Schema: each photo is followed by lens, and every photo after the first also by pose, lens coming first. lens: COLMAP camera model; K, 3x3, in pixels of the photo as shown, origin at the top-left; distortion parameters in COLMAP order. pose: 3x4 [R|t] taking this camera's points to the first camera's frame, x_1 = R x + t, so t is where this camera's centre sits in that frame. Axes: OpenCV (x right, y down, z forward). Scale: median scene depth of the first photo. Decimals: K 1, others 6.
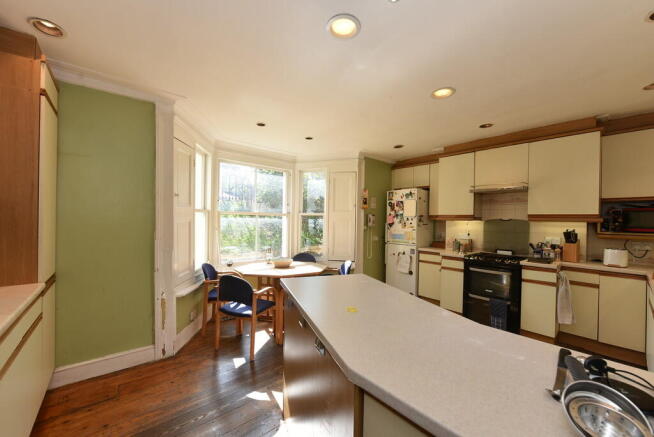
lens RADIAL K [[264.9, 0, 326.0], [0, 264.9, 223.0], [0, 0, 1]] dist [0.000255, -0.000313]
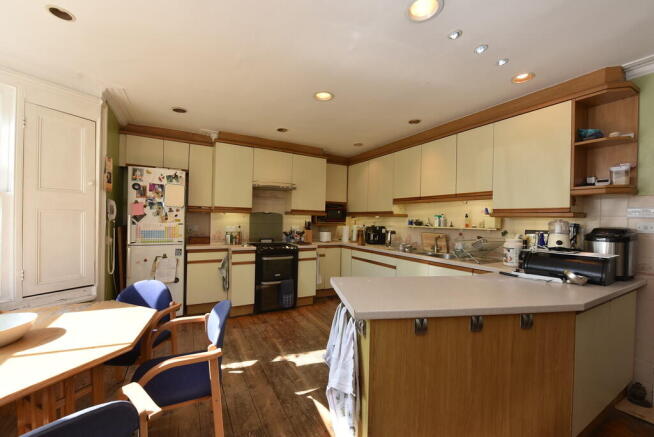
lens RADIAL K [[264.9, 0, 329.5], [0, 264.9, 221.6], [0, 0, 1]] dist [0.000255, -0.000313]
pose [[0.181931, -0.022432, 0.983055, -0.350489], [-0.008768, 0.999663, 0.024434, -0.004119], [-0.983272, -0.013064, 0.181673, 0.429961]]
